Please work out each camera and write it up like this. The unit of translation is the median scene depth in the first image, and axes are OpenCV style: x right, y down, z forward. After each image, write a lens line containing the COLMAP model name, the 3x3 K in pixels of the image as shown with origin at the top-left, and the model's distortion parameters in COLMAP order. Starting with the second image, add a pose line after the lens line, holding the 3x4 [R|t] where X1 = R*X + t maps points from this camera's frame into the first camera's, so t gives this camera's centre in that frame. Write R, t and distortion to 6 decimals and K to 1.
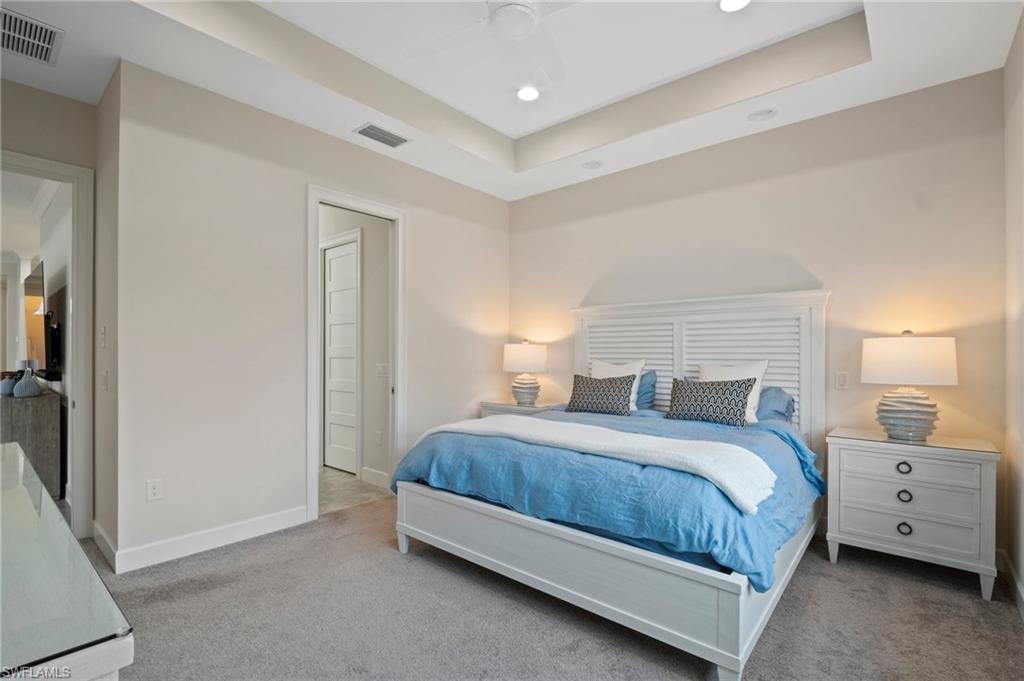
lens RADIAL K [[468.8, 0, 492.0], [0, 468.8, 344.6], [0, 0, 1]] dist [-0.001668, -0.000663]
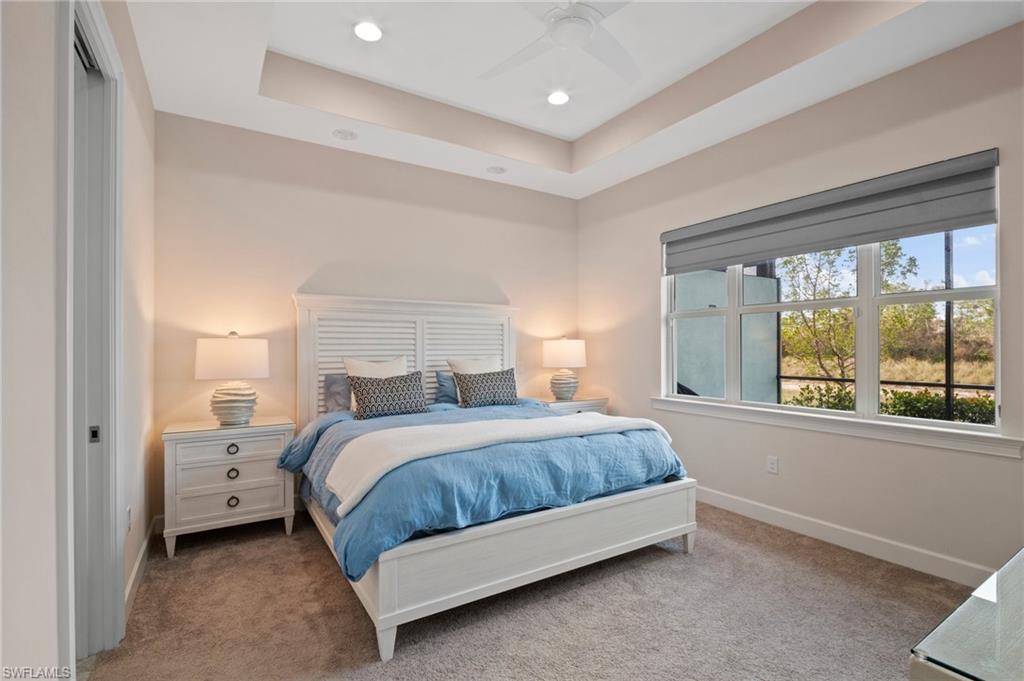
lens RADIAL K [[468.8, 0, 499.3], [0, 468.8, 353.0], [0, 0, 1]] dist [-0.001668, -0.000663]
pose [[0.293258, -0.011551, 0.955963, -0.502963], [-0.009114, 0.999848, 0.014877, 0.006220], [-0.955990, -0.013075, 0.293108, 0.442751]]
